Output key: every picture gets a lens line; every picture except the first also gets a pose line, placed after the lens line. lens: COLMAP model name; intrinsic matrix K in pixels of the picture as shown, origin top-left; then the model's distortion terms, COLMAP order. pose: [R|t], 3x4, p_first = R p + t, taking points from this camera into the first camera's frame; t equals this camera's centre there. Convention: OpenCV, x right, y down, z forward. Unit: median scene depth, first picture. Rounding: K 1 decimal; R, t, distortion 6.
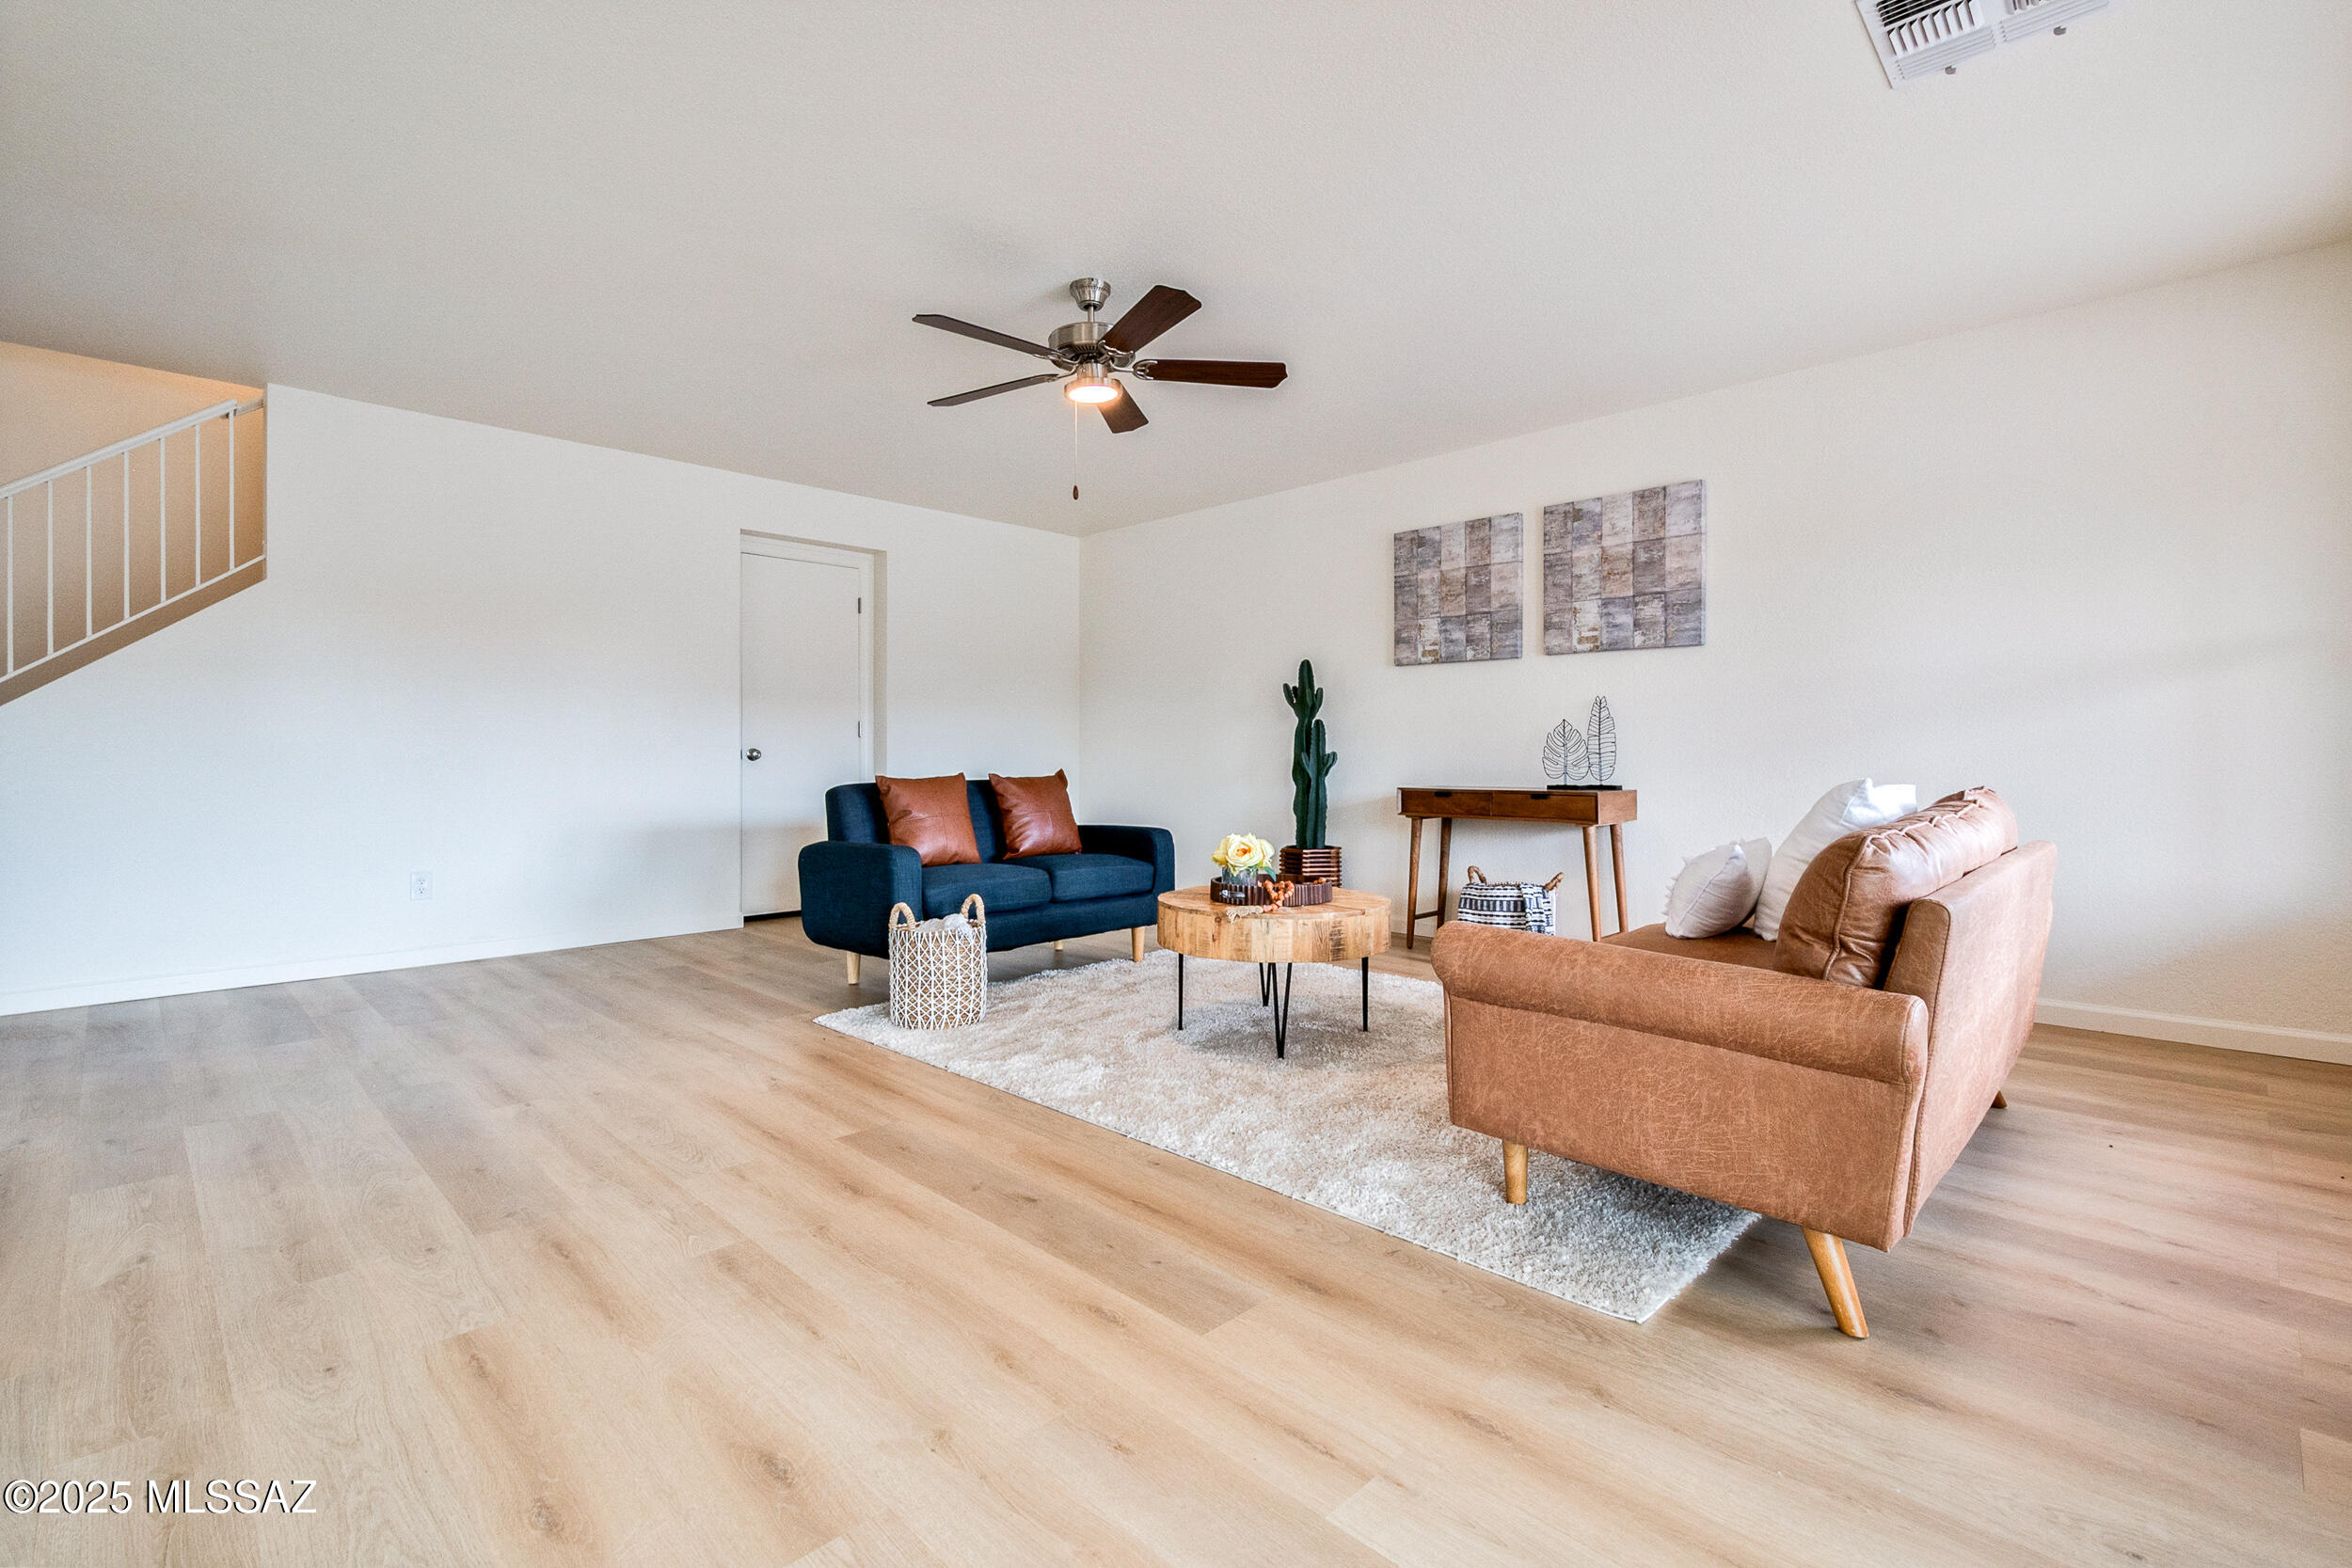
lens RADIAL K [[1035.9, 0, 1171.2], [0, 1035.9, 754.4], [0, 0, 1]] dist [0.001415, 0.000072]
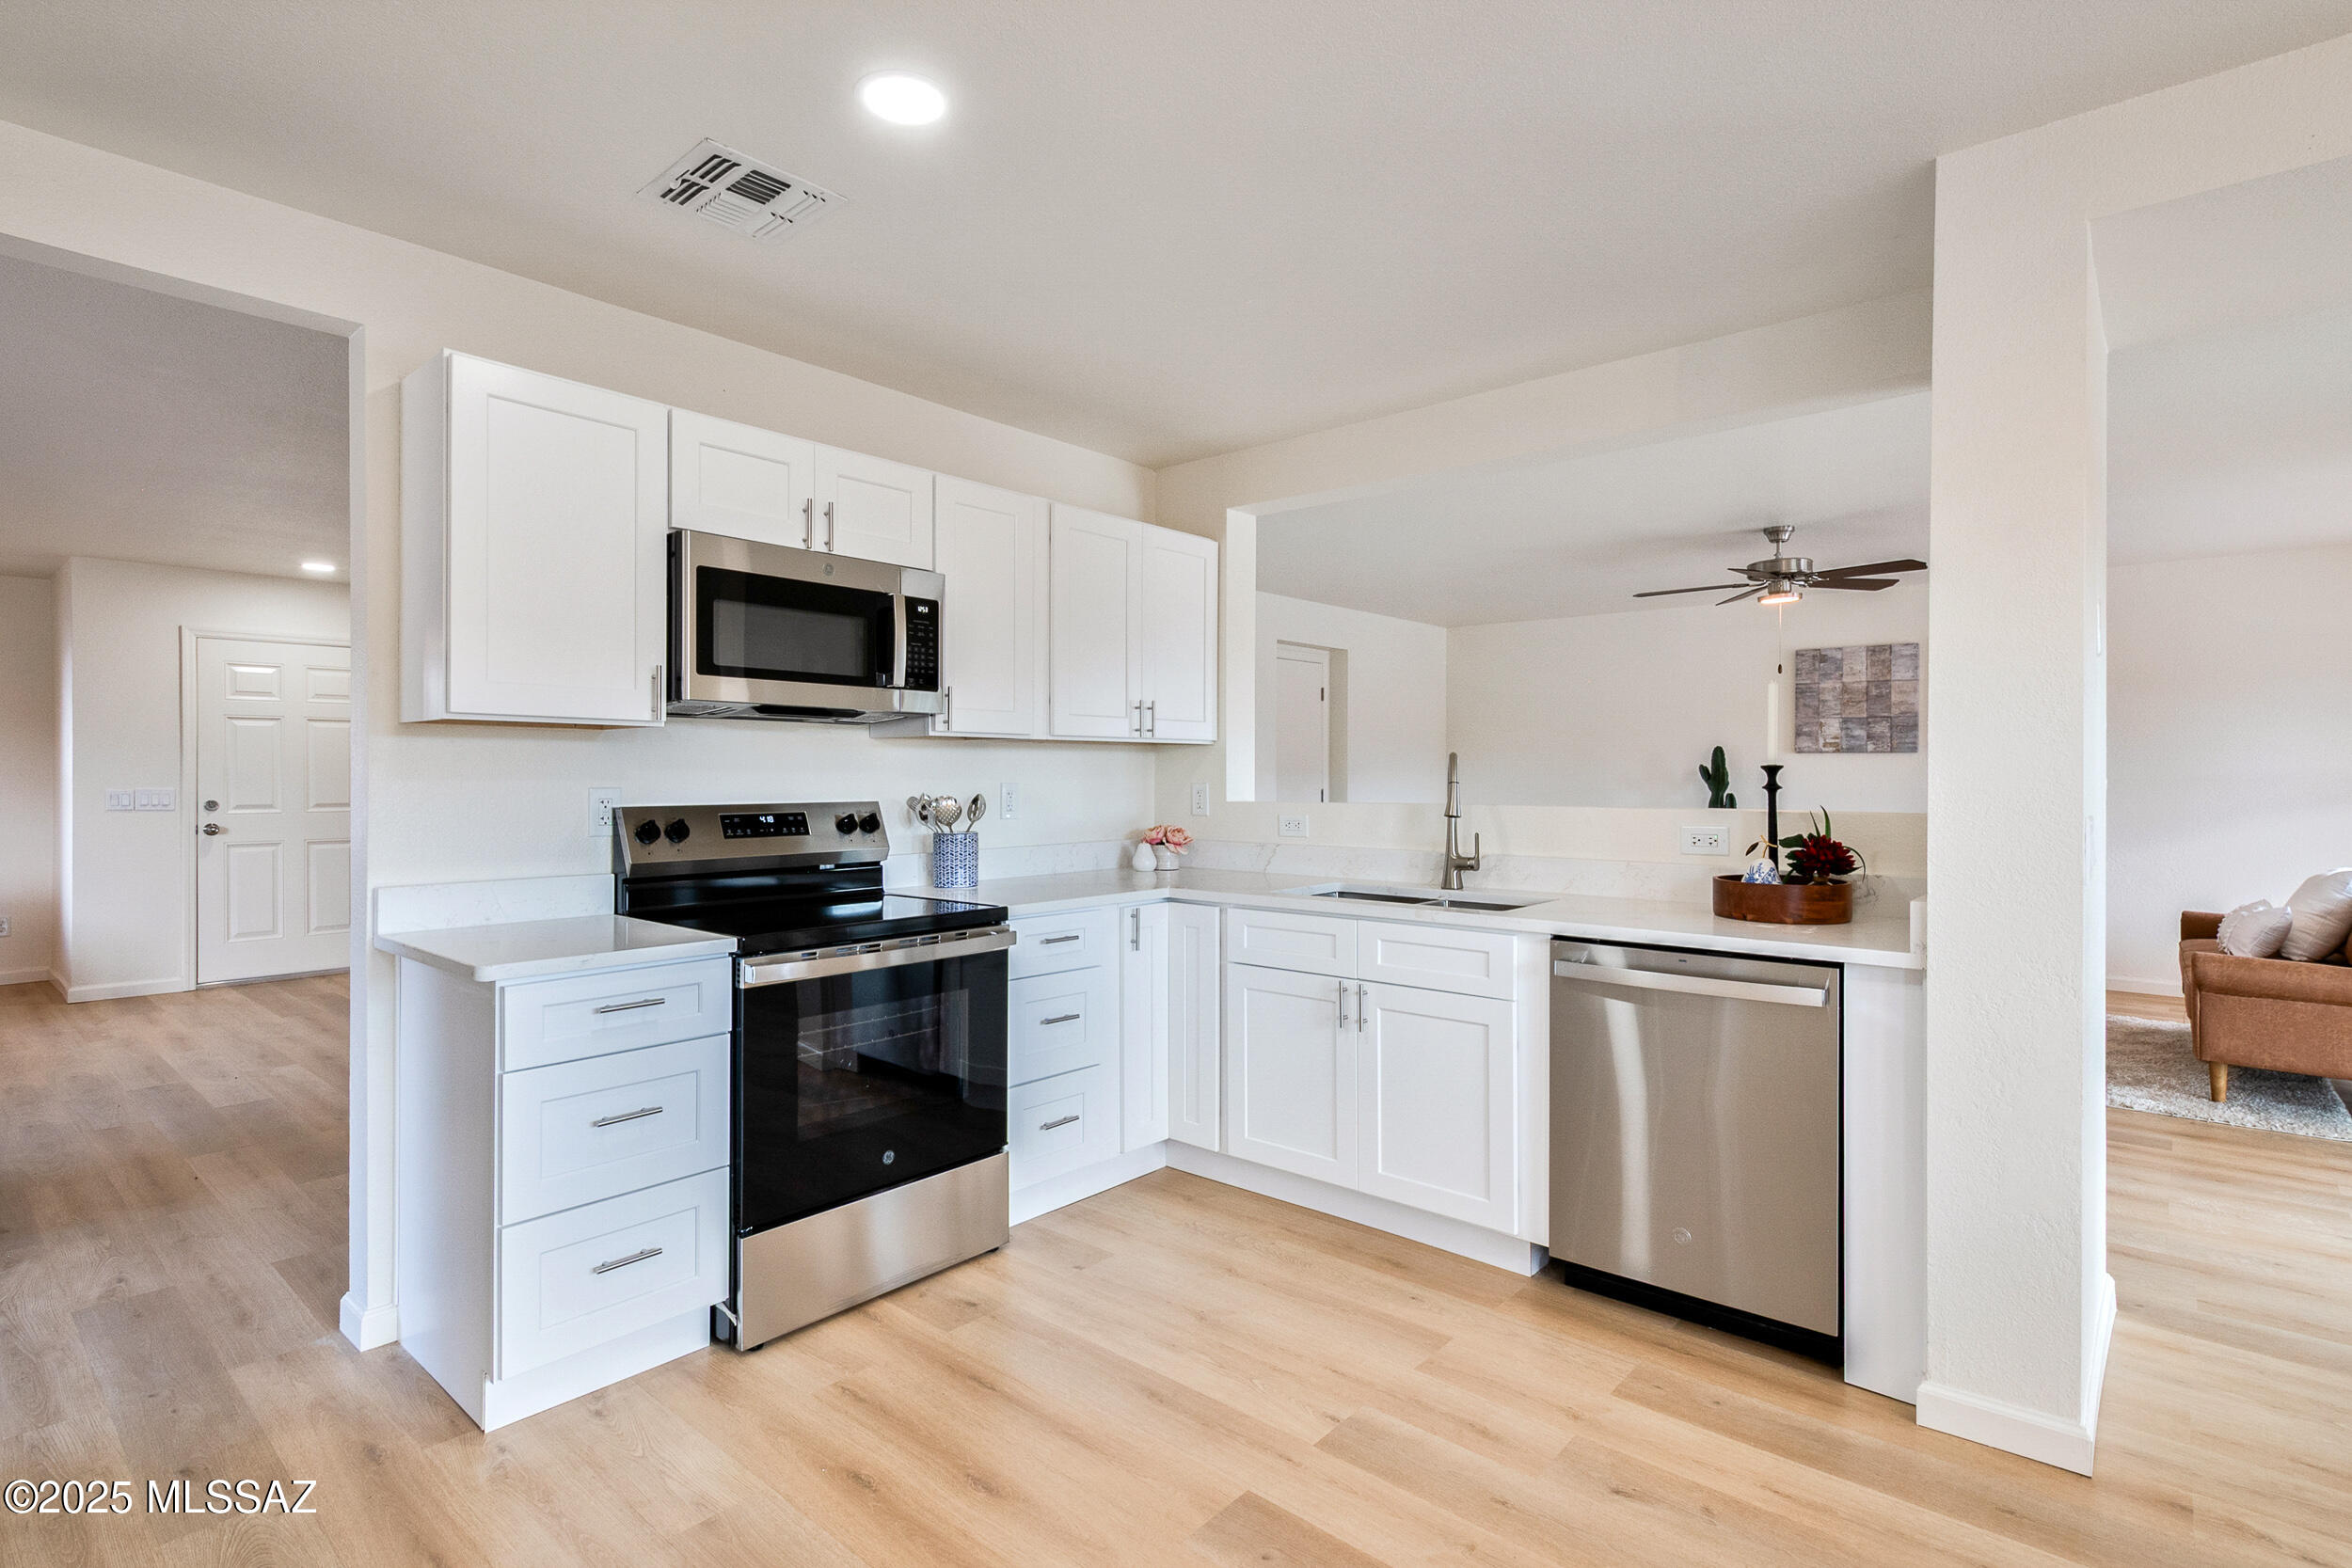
lens RADIAL K [[1142.4, 0, 1161.6], [0, 1142.4, 772.6], [0, 0, 1]] dist [0.002314, -0.000624]
pose [[0.996669, -0.001705, 0.081536, -0.752485], [0.001278, 0.999985, 0.005287, -0.075728], [-0.081543, -0.005165, 0.996656, -0.388265]]
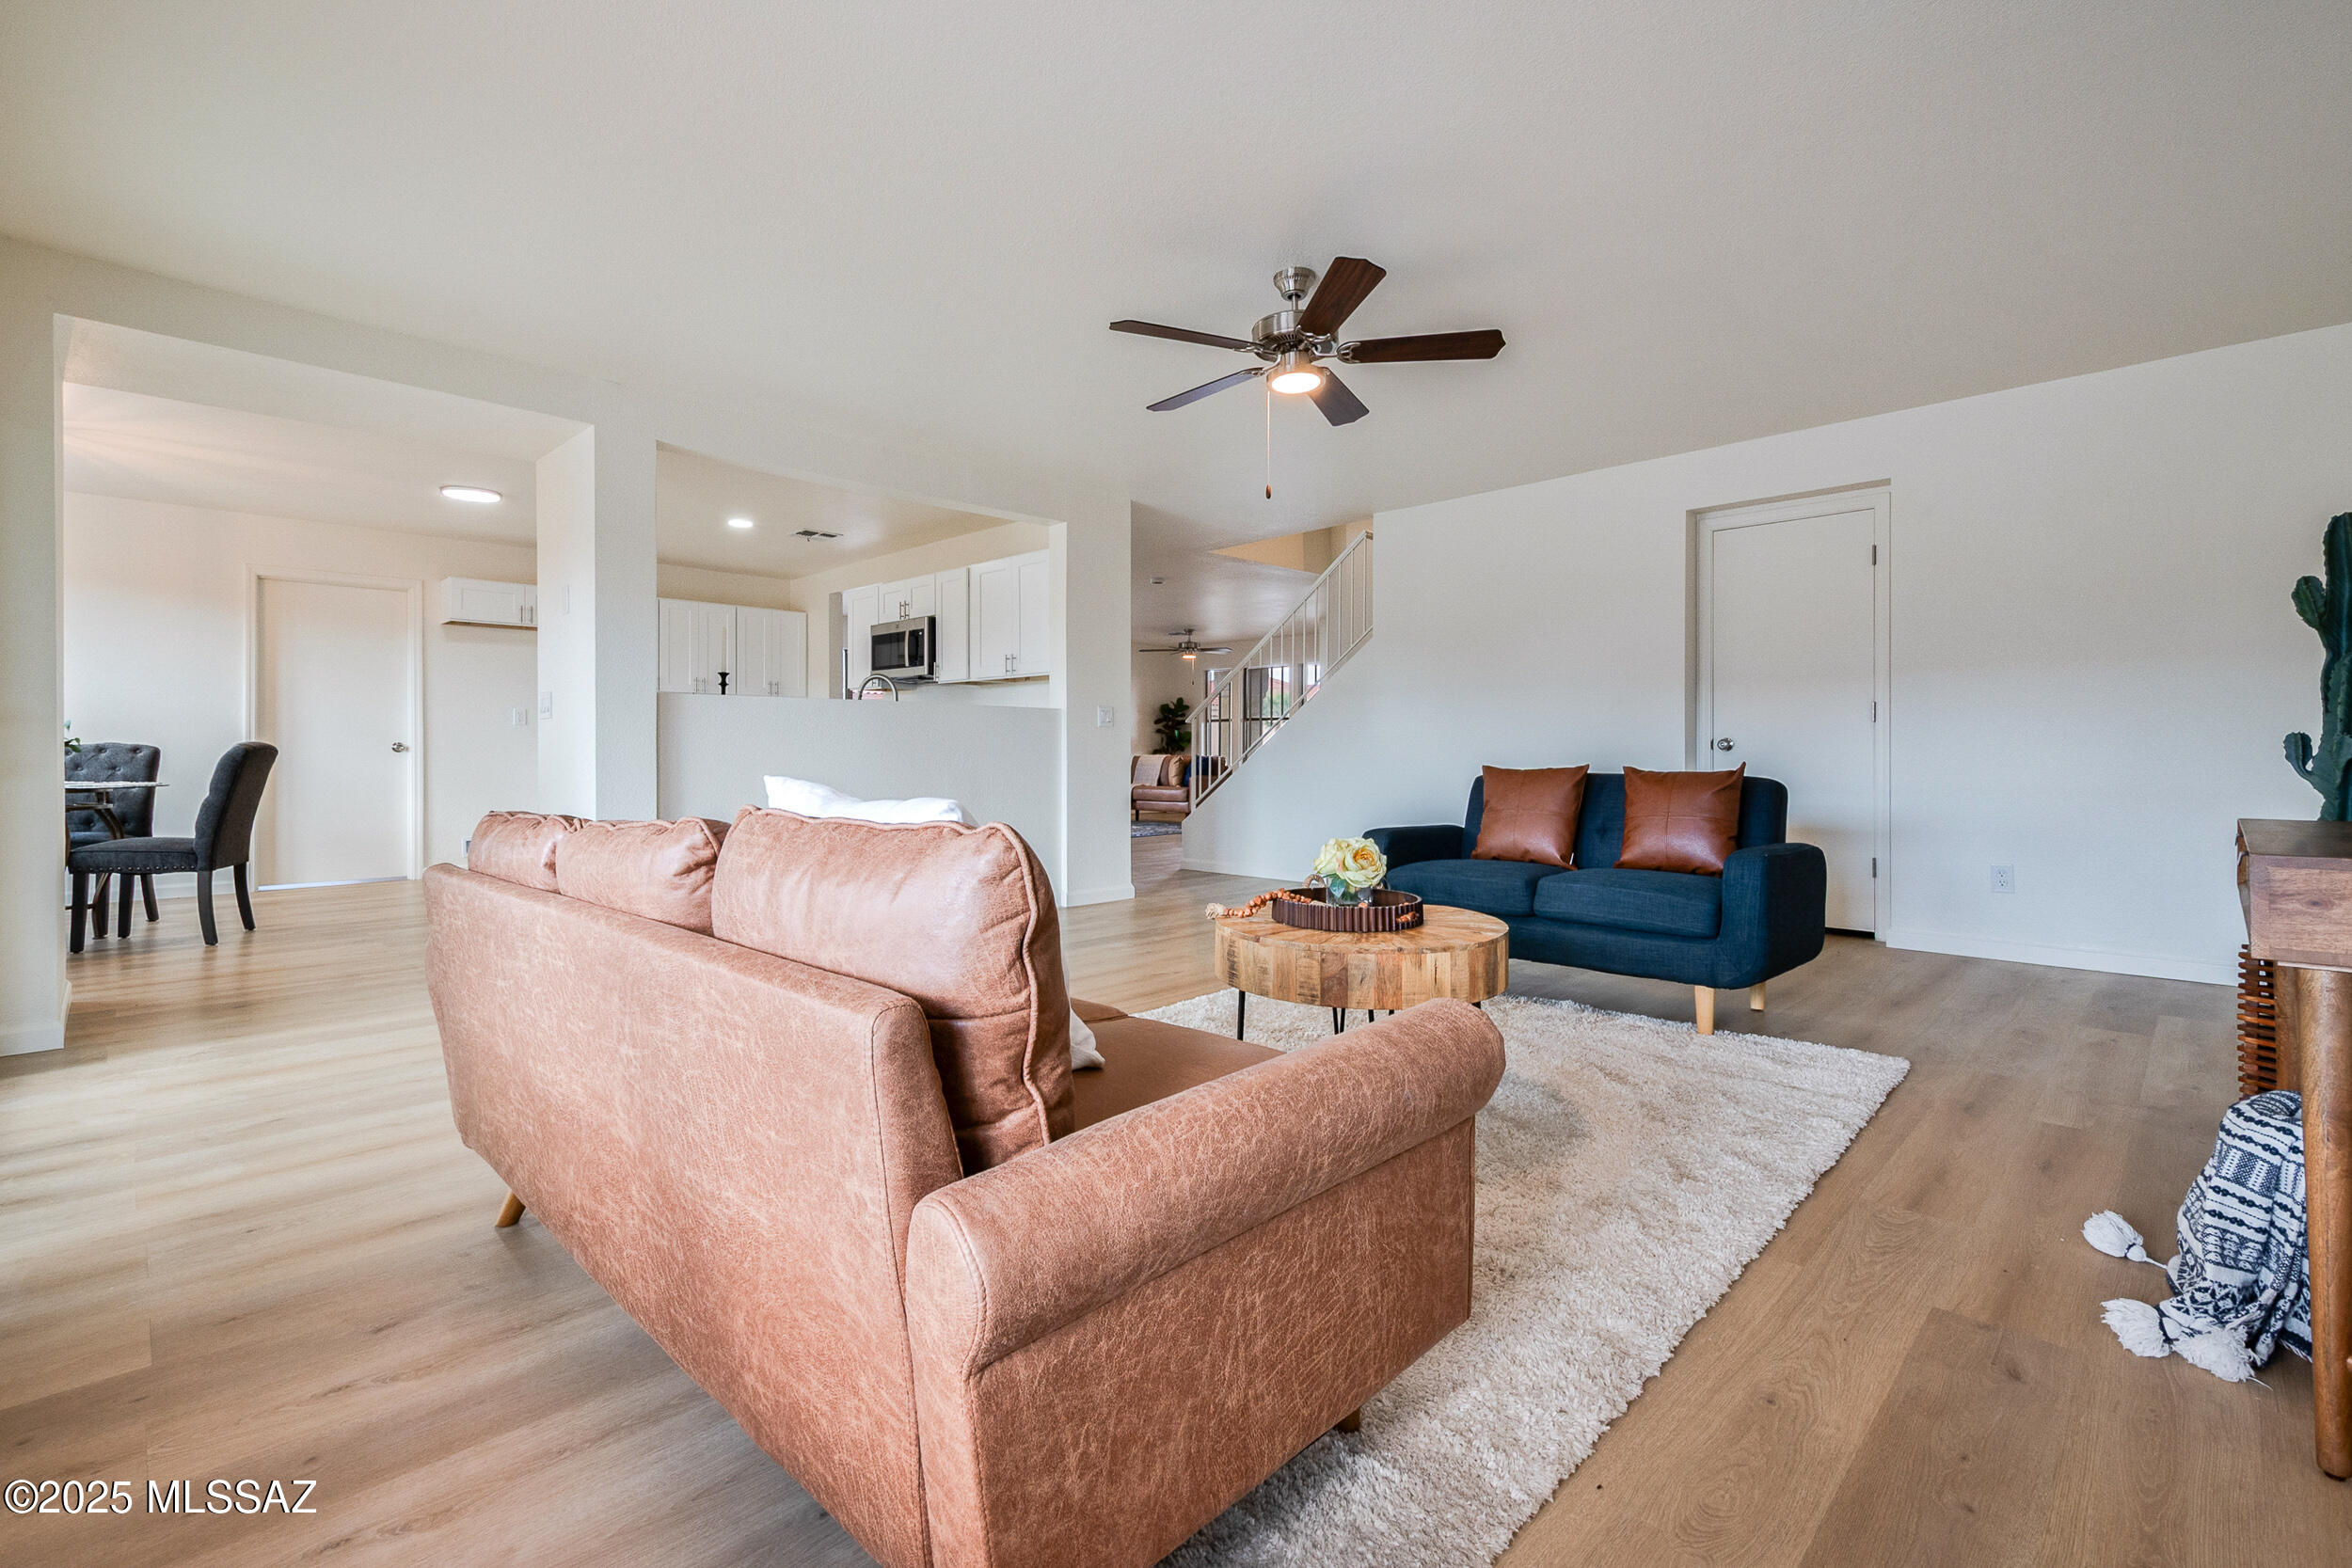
lens RADIAL K [[1035.9, 0, 1171.2], [0, 1035.9, 754.4], [0, 0, 1]] dist [0.001415, 0.000072]
pose [[0.021816, 0.001491, -0.999761, 0.638756], [0.005697, 0.999982, 0.001615, 0.005127], [0.999746, -0.005731, 0.021807, 0.595091]]
